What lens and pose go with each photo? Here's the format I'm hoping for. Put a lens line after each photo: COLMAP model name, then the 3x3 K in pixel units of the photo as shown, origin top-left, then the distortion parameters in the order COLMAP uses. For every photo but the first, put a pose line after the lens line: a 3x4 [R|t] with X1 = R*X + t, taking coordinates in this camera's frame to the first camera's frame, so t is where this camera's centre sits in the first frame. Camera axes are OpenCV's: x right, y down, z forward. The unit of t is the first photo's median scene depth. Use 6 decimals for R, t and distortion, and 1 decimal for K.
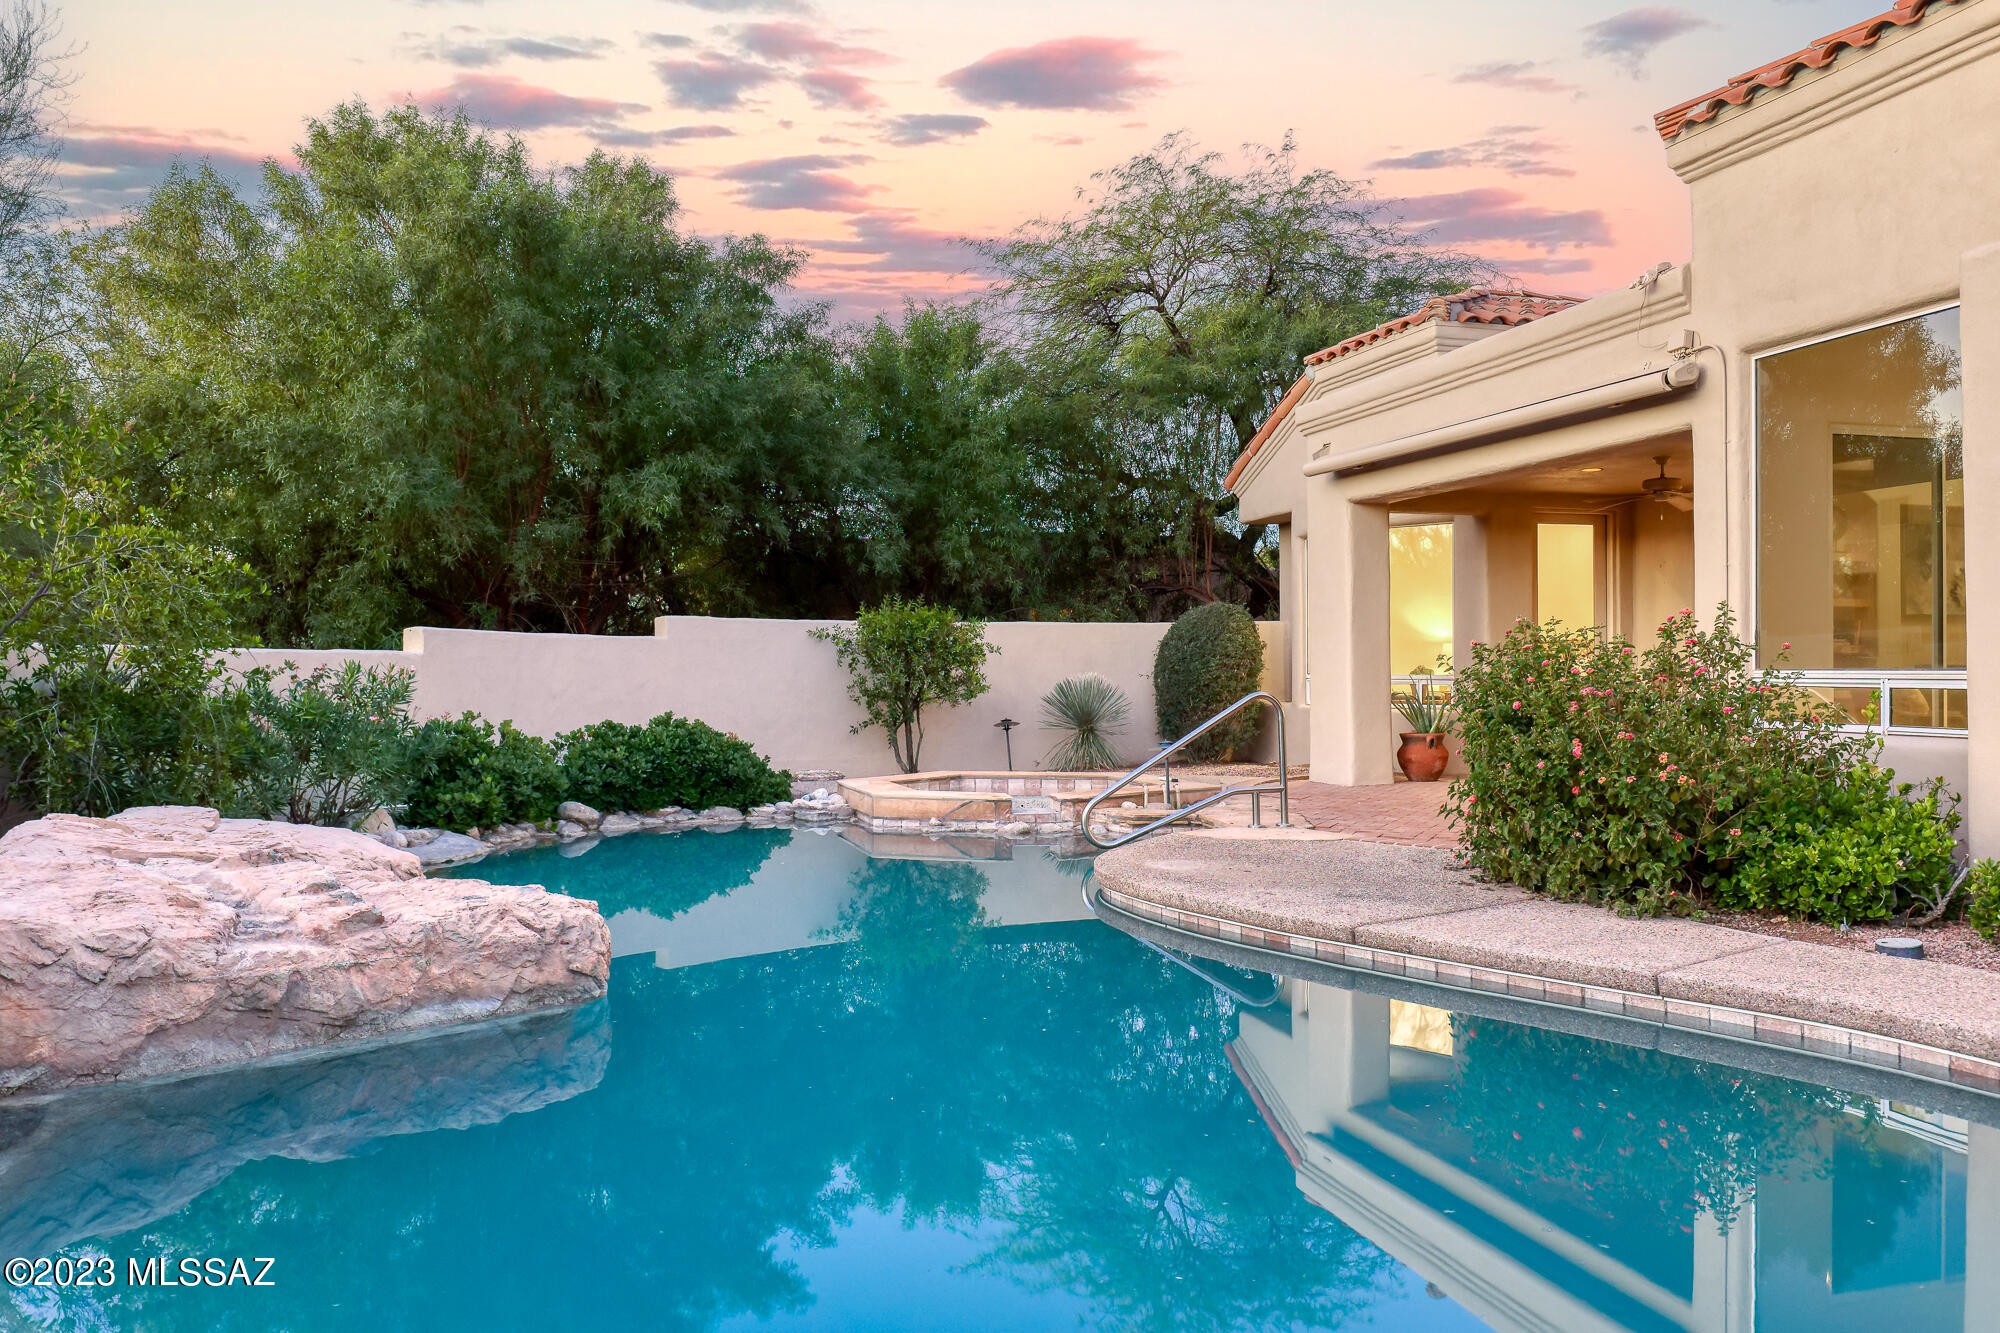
lens RADIAL K [[1492.1, 0, 1000.0], [0, 1492.1, 666.5], [0, 0, 1]] dist [-0.002971, 0.001181]
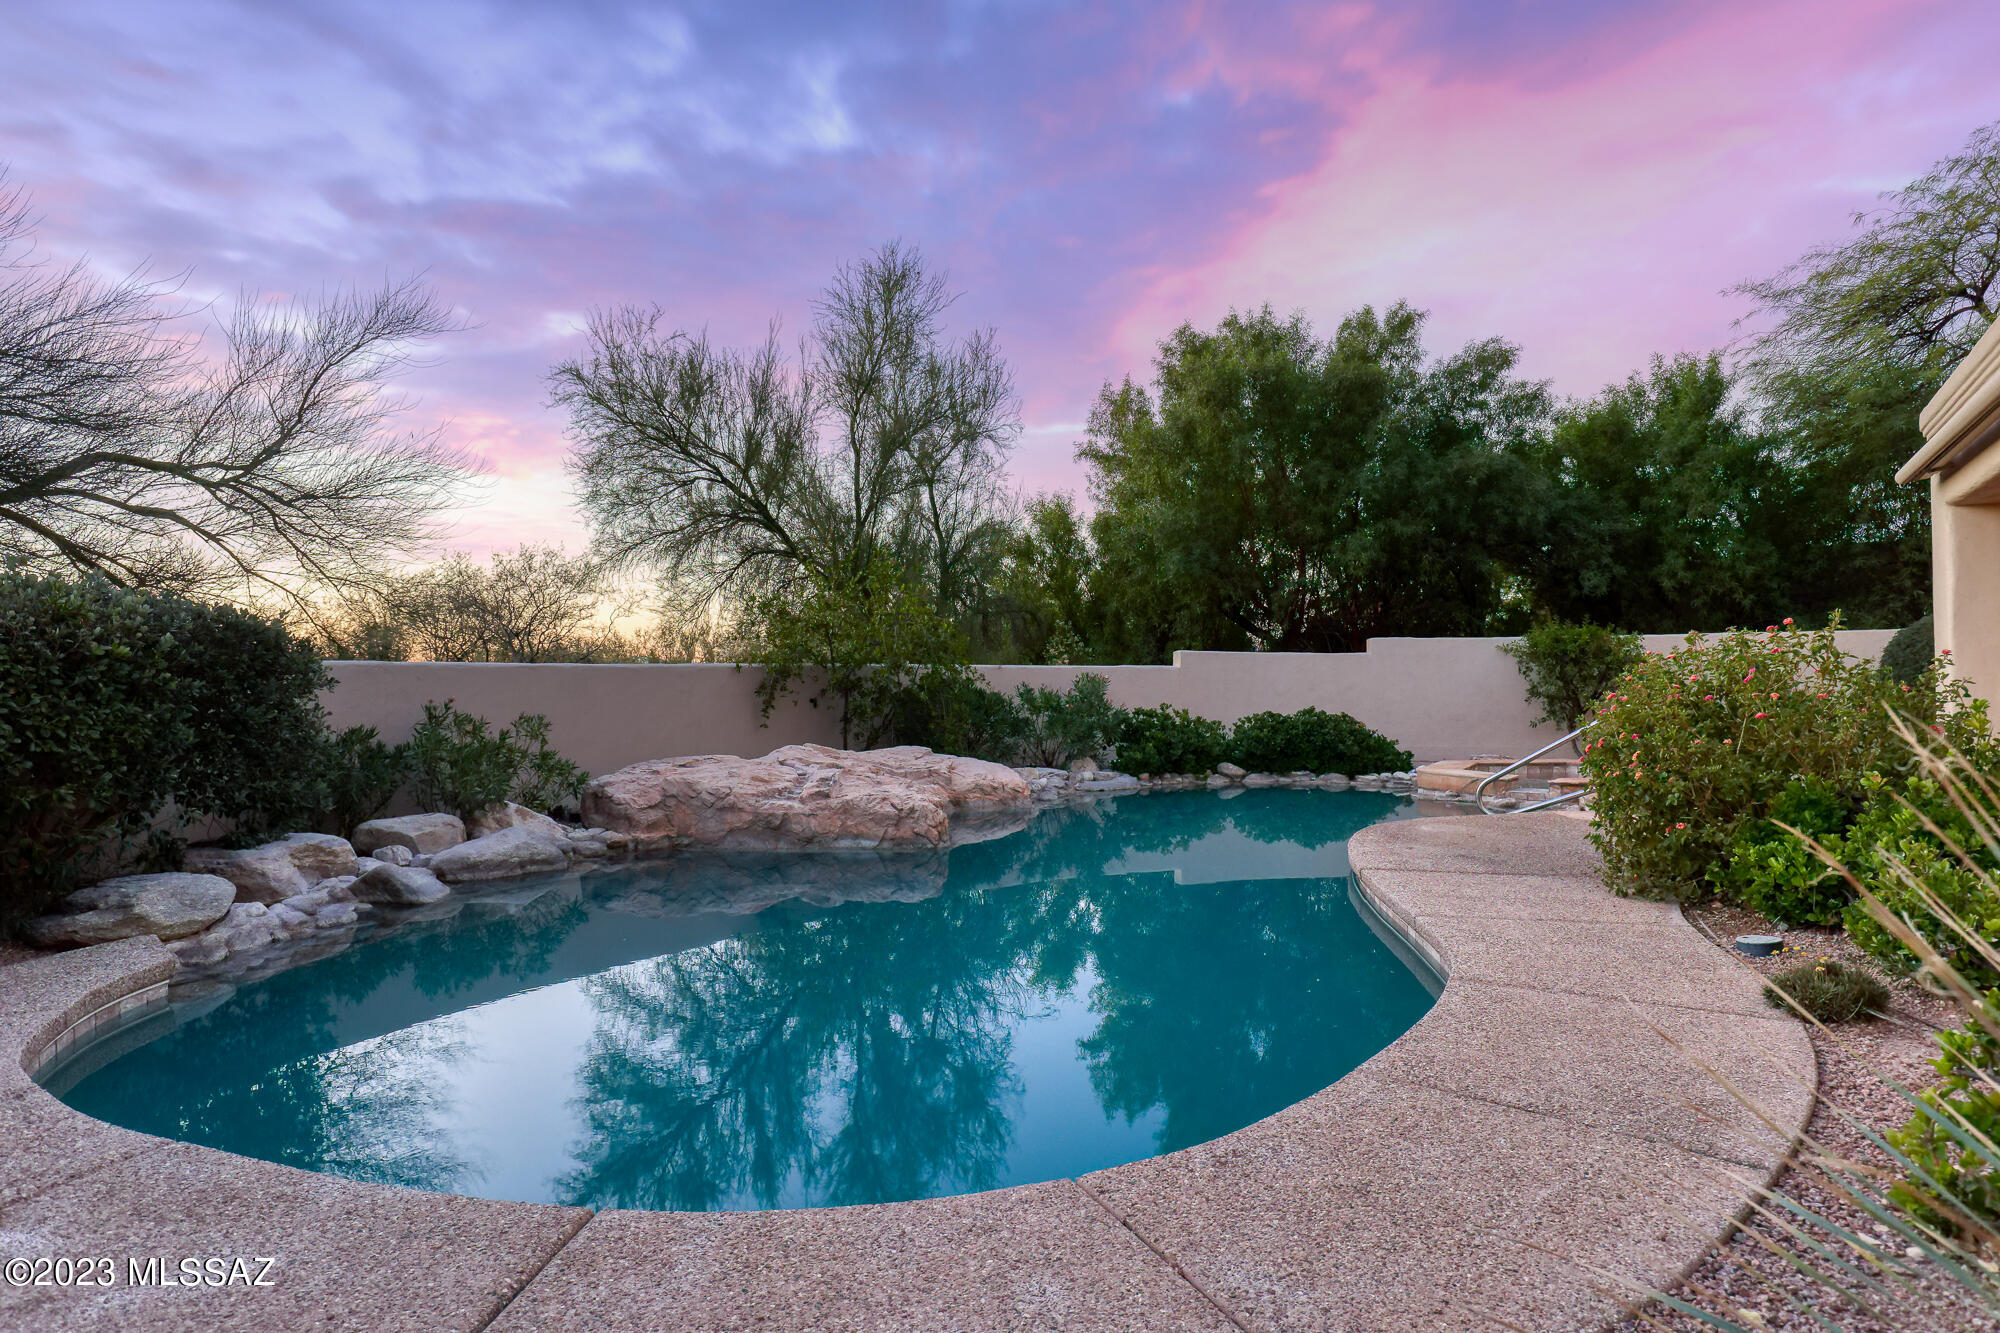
lens RADIAL K [[1140.6, 0, 1000.0], [0, 1140.6, 666.5], [0, 0, 1]] dist [0.002609, 0.000711]
pose [[0.672780, -0.007553, -0.739804, 0.423505], [0.003914, 0.999970, -0.006649, -0.001871], [0.739832, 0.001578, 0.672790, 0.034044]]
